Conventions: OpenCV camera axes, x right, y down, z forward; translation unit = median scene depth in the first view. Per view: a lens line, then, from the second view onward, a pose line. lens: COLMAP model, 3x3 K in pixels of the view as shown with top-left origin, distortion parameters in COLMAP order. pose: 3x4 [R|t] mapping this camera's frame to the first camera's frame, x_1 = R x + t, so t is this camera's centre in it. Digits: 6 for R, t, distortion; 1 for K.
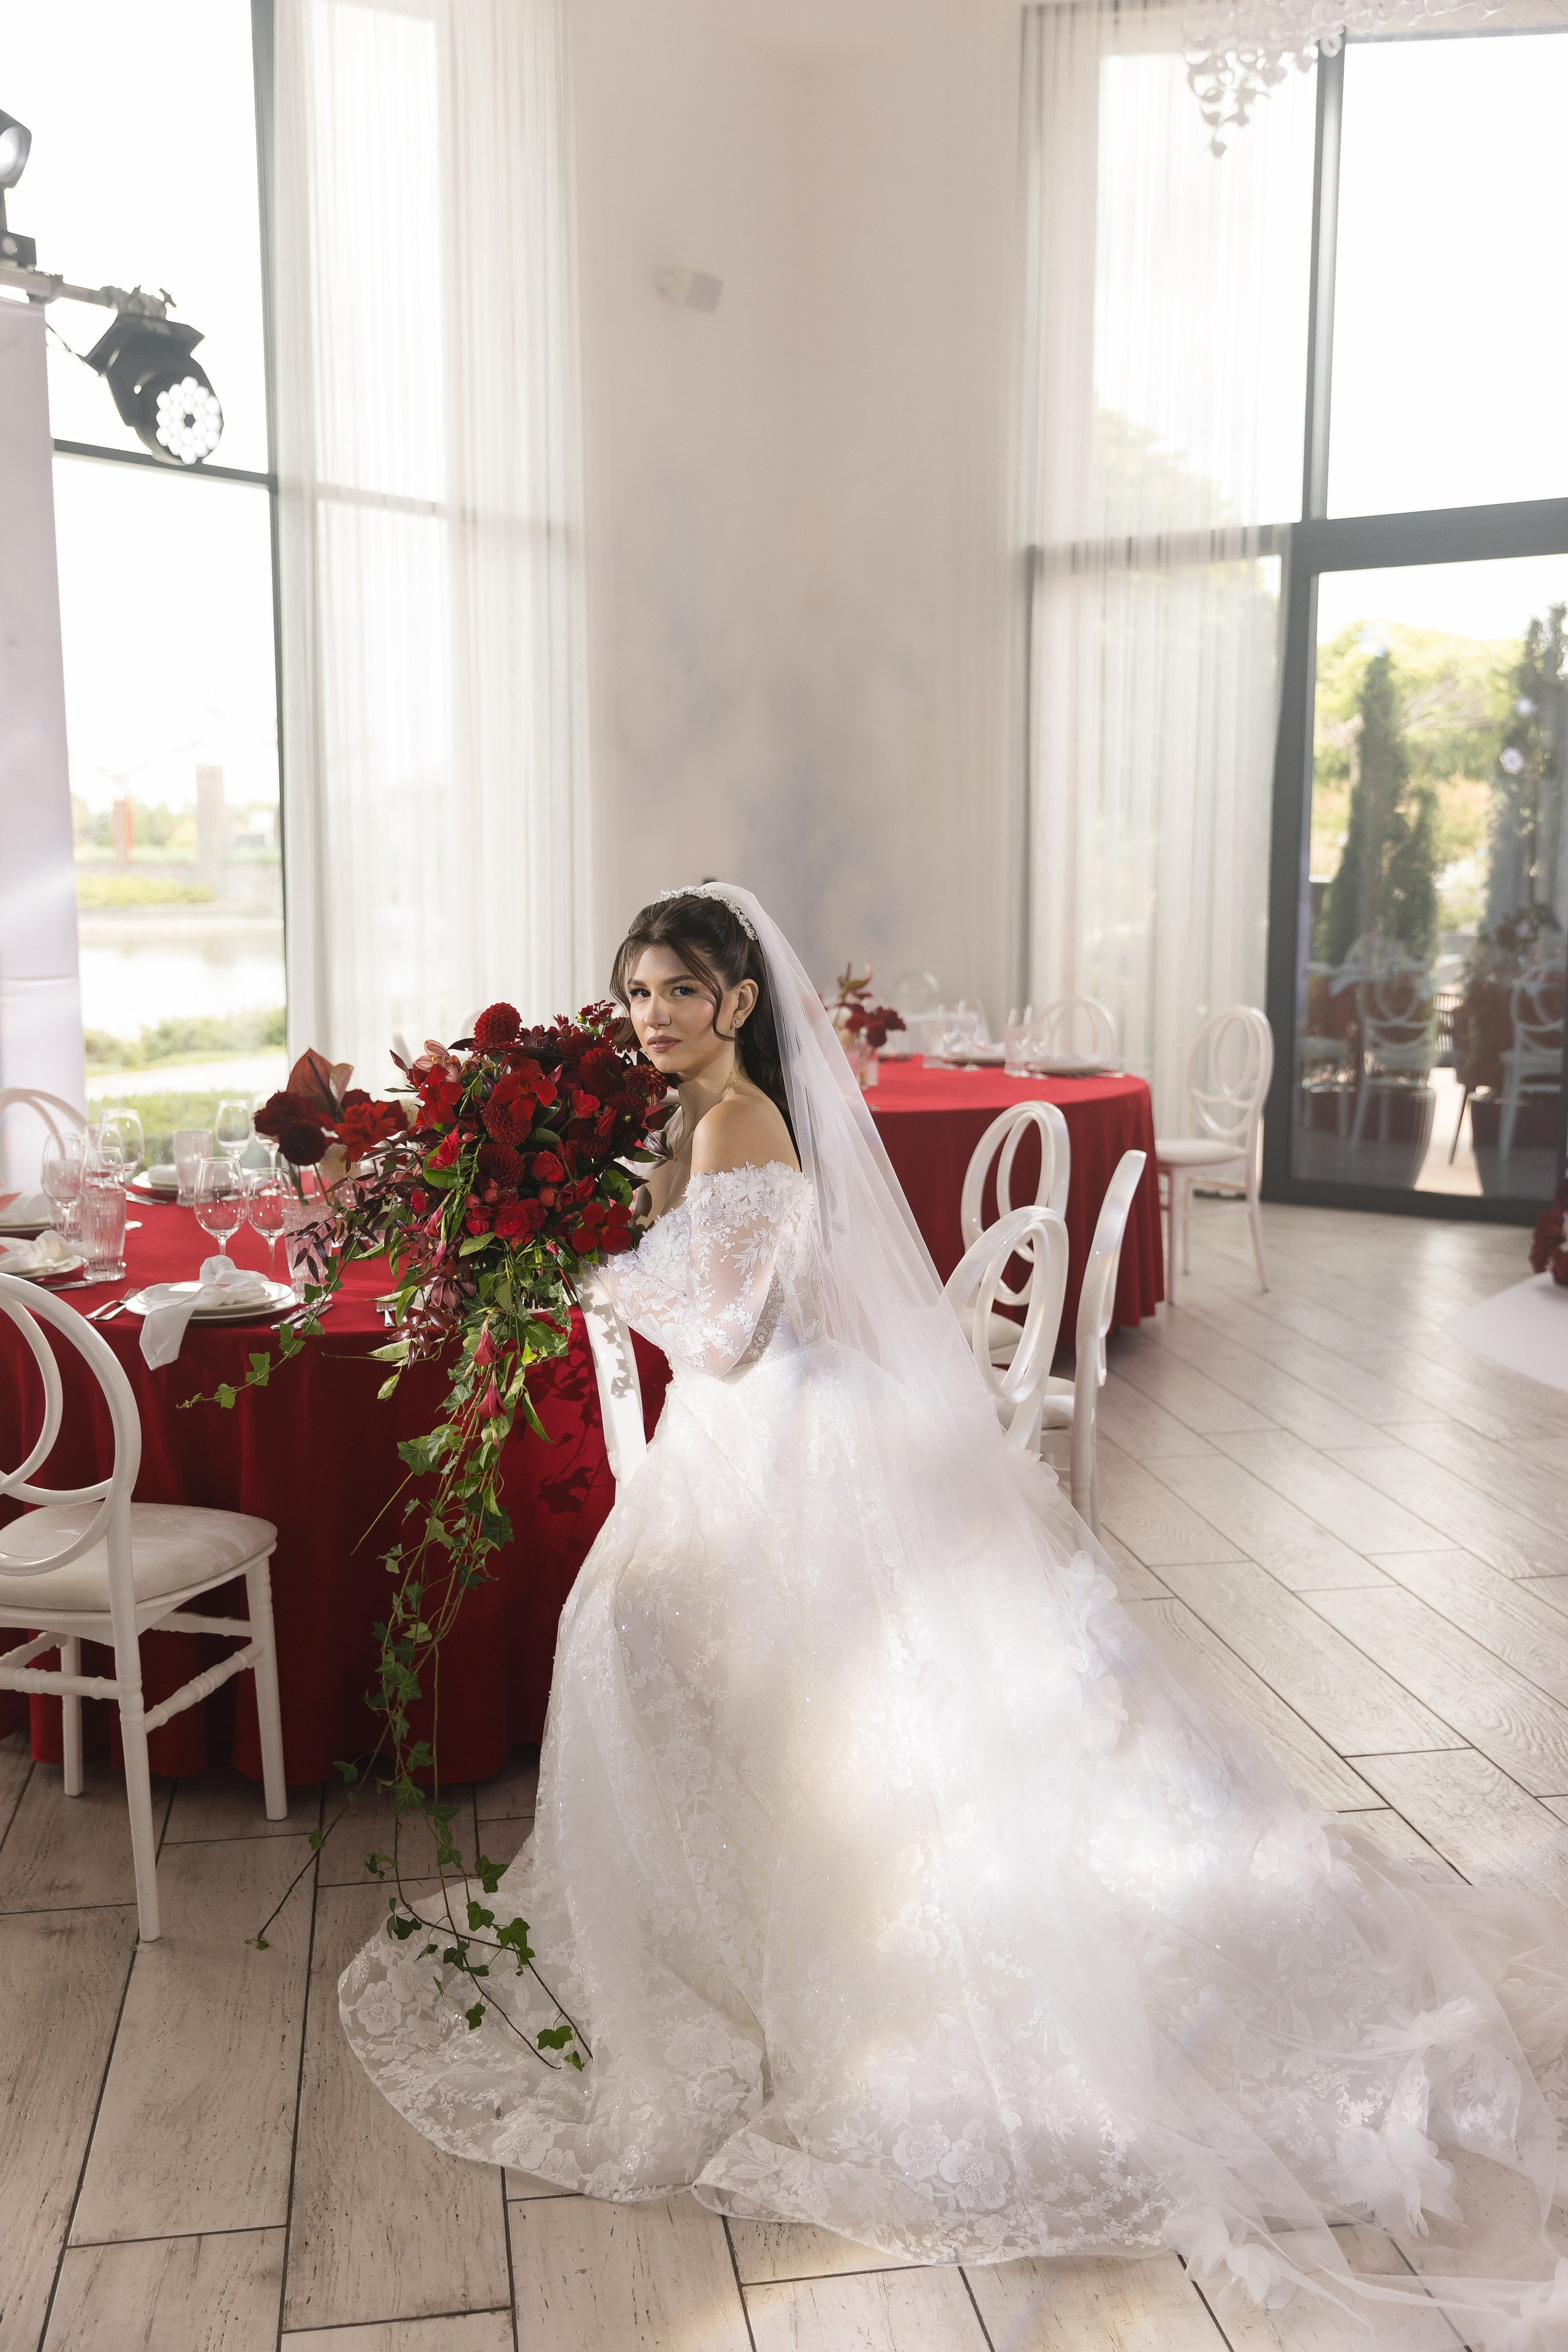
lens RADIAL K [[2304.7, 0, 784.0], [0, 2304.7, 1176.0], [0, 0, 1]] dist [0.016824, 0.005753]
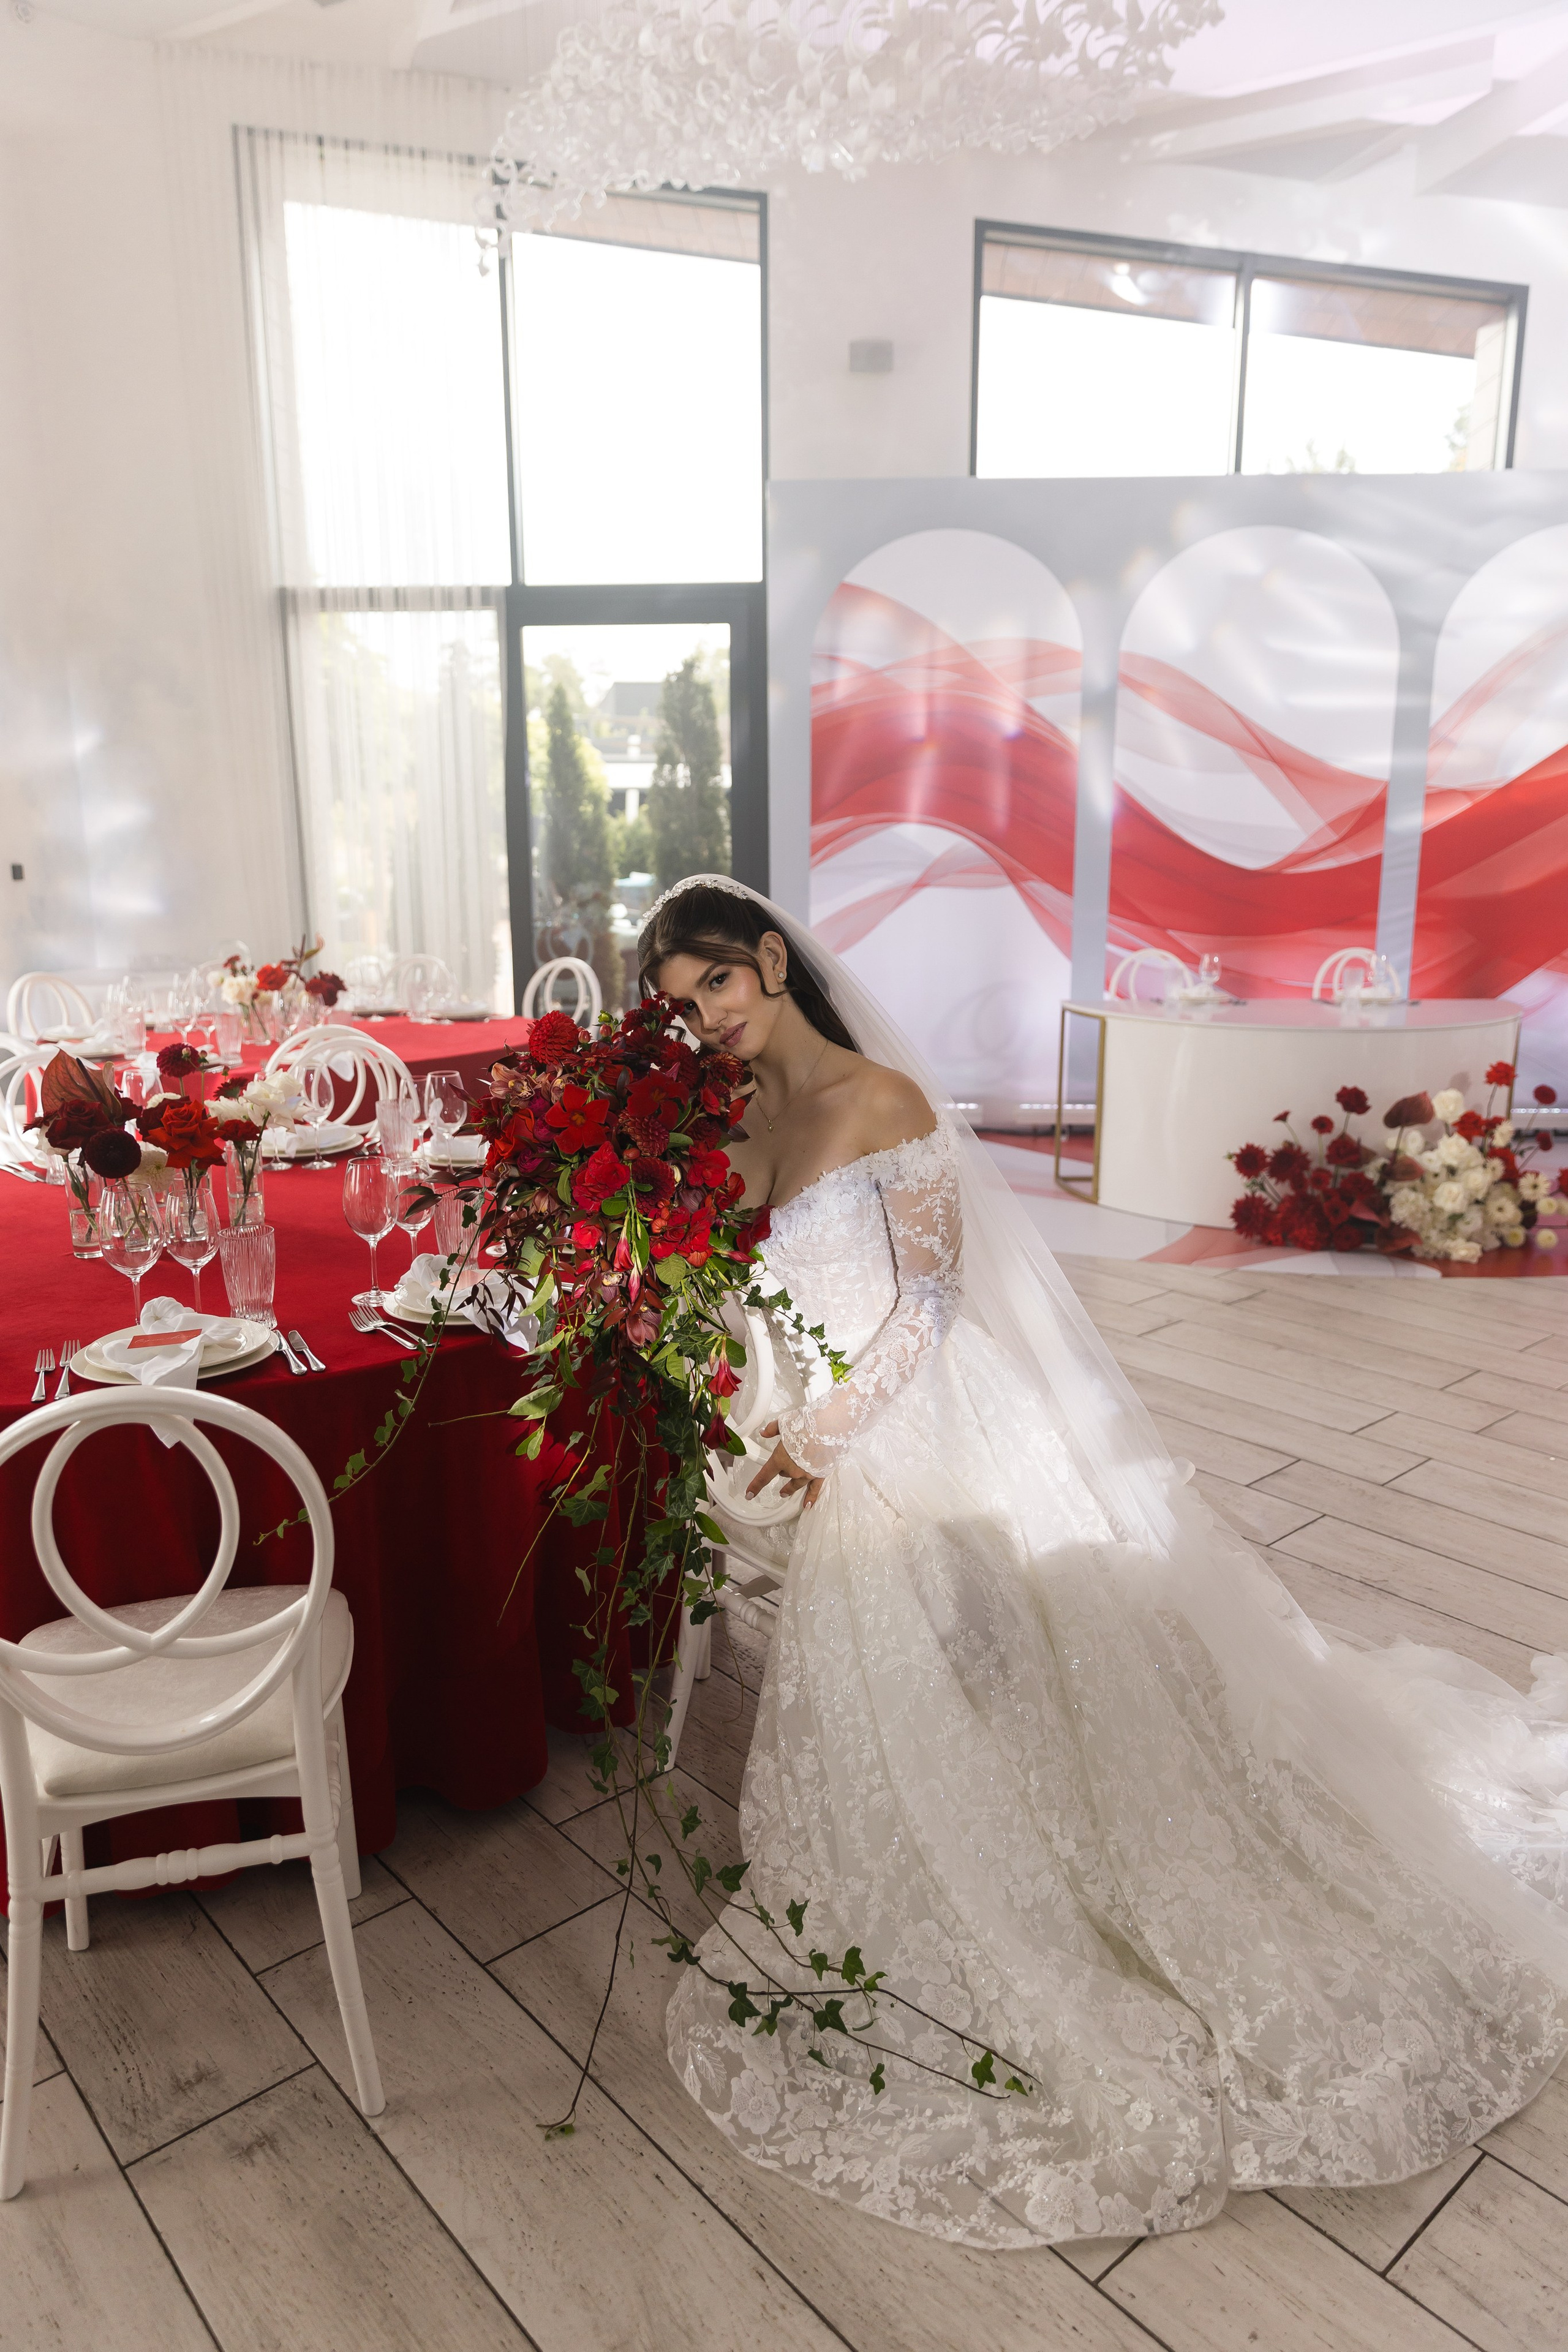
lens RADIAL K [[1553.6, 0, 790.3], [0, 1553.6, 1173.1], [0, 0, 1]] dist [0.004839, -0.001112]
pose [[0.846520, -0.114592, 0.519877, -0.412169], [0.078152, 0.992728, 0.091562, -0.057679], [-0.526589, -0.036880, 0.849320, 0.448554]]
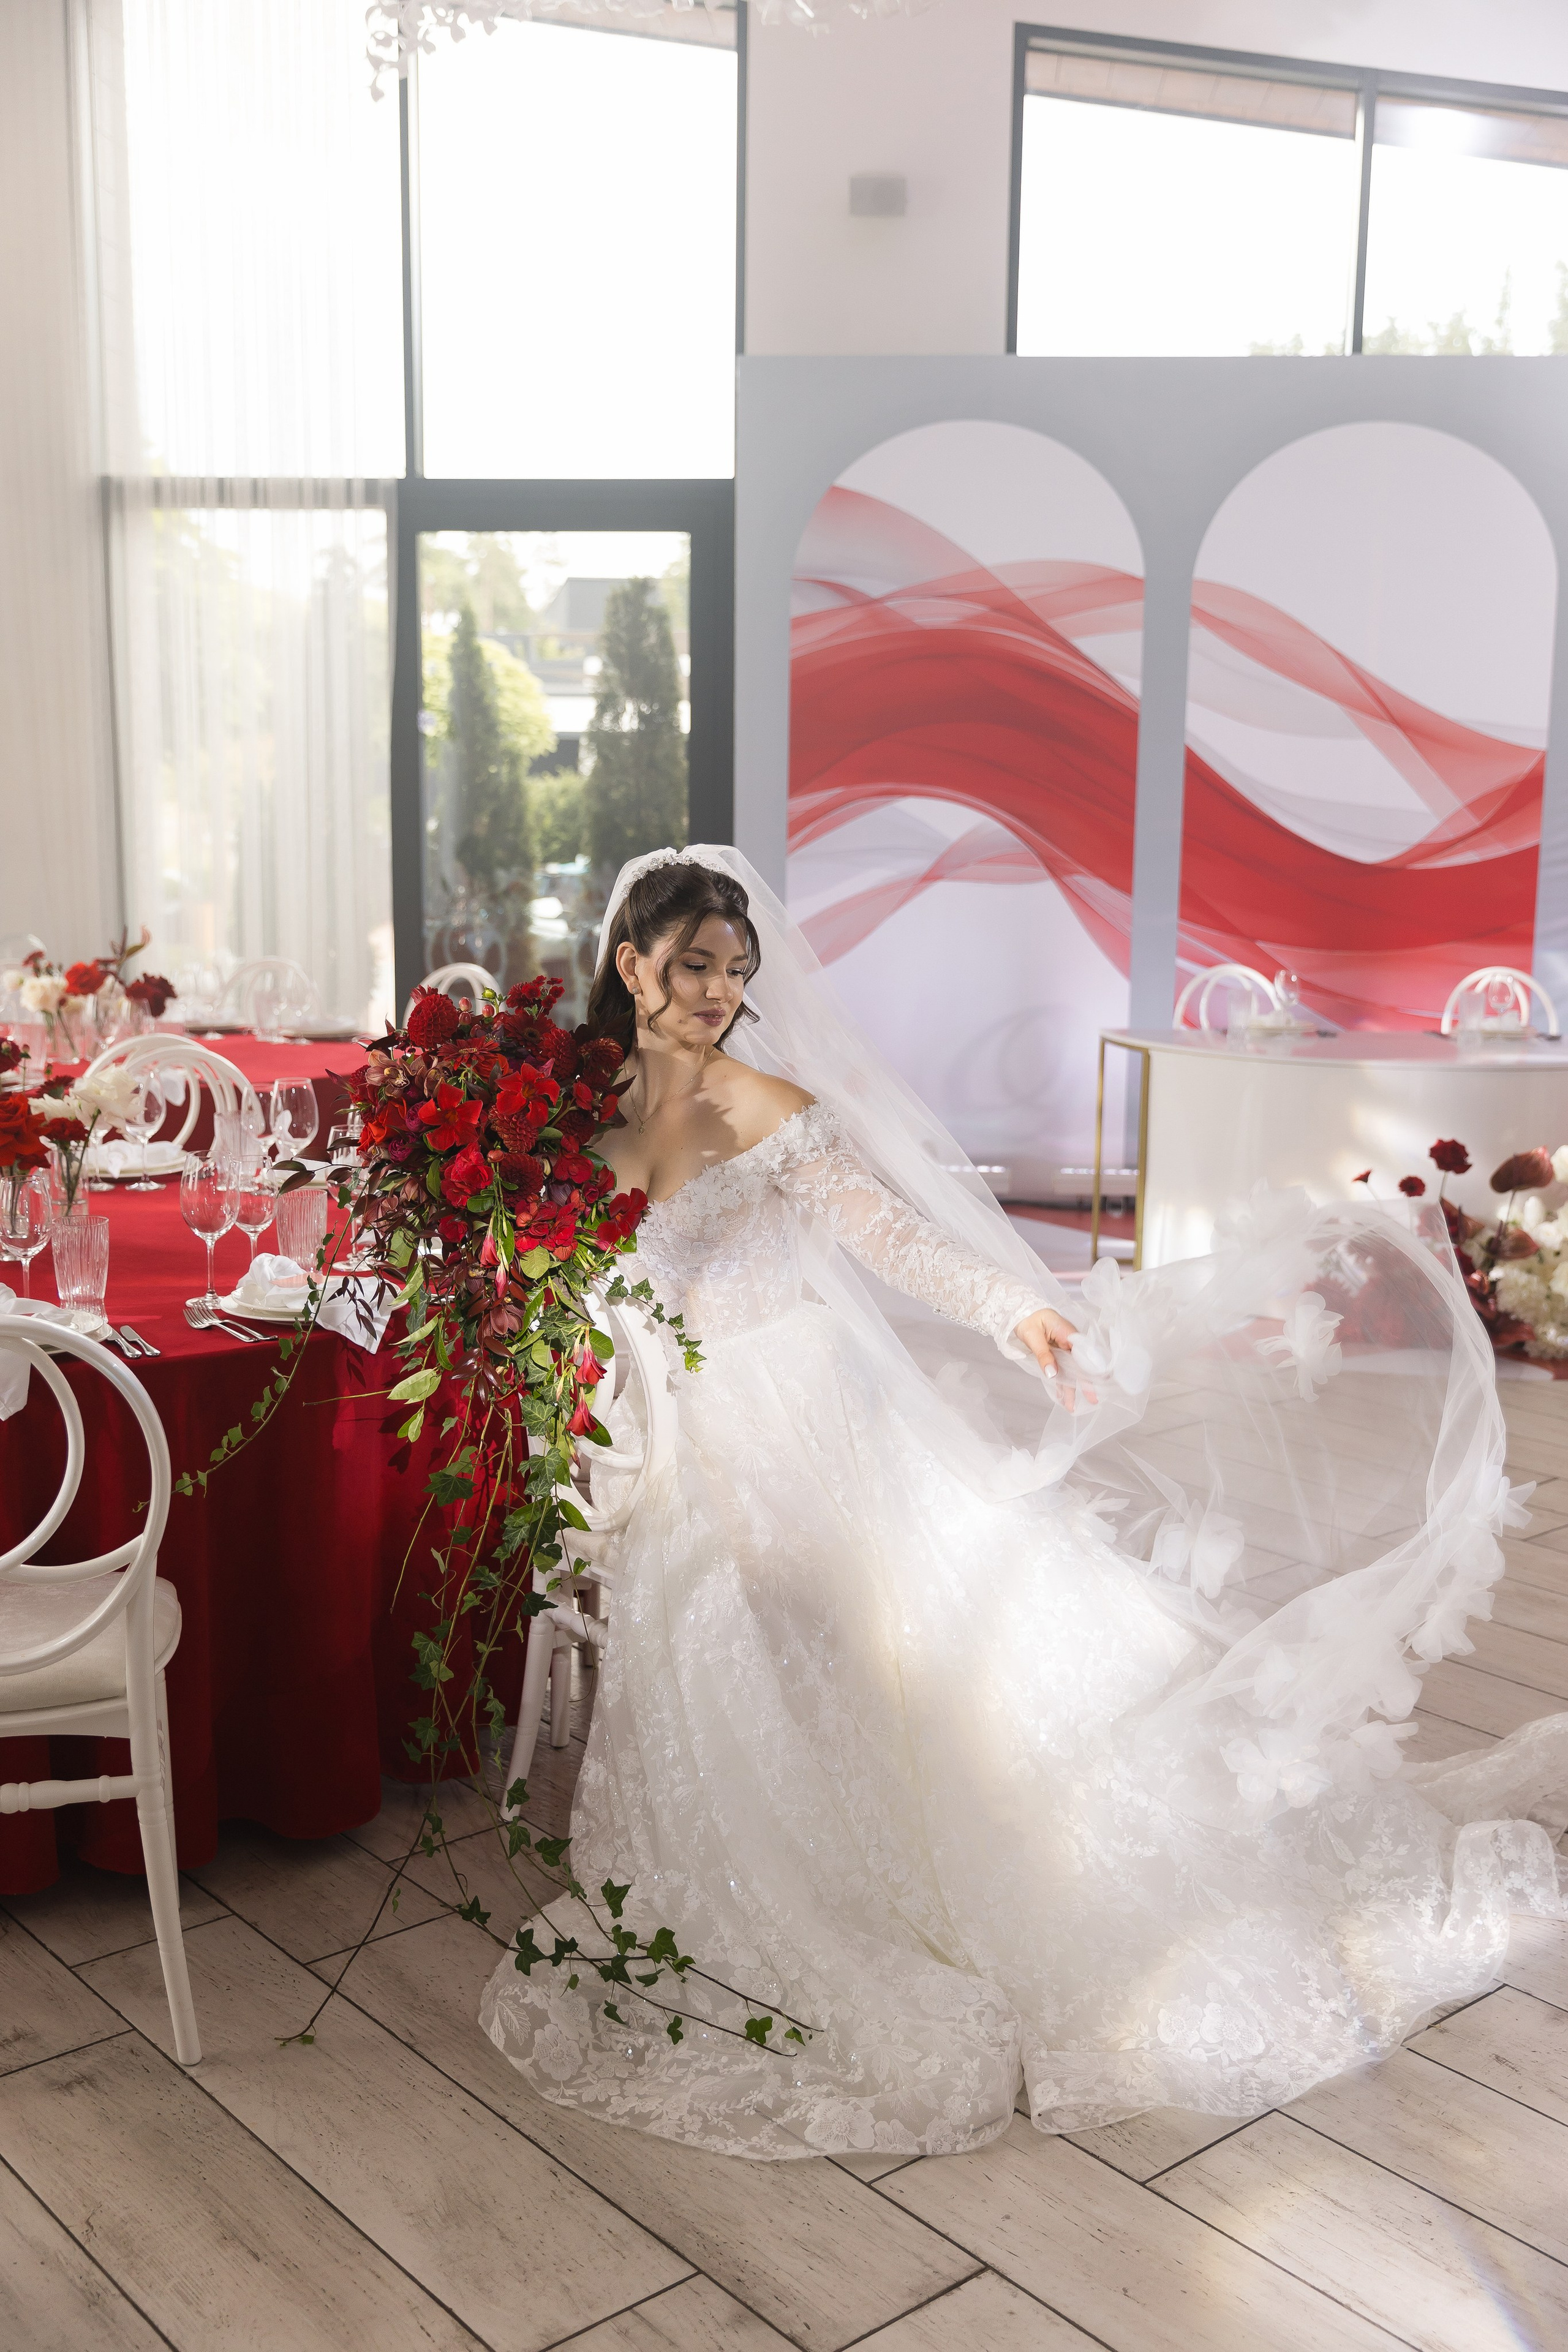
lens RADIAL K [[2346.1, 0, 794.5], [0, 2346.1, 1184.6], [0, 0, 1]] dist [0.011541, -0.004560]
pose [[0.854342, -0.072681, 0.514605, -0.521494], [0.062043, 0.997355, 0.037860, -0.018991], [-0.515995, -0.000418, 0.856591, 0.127193]]
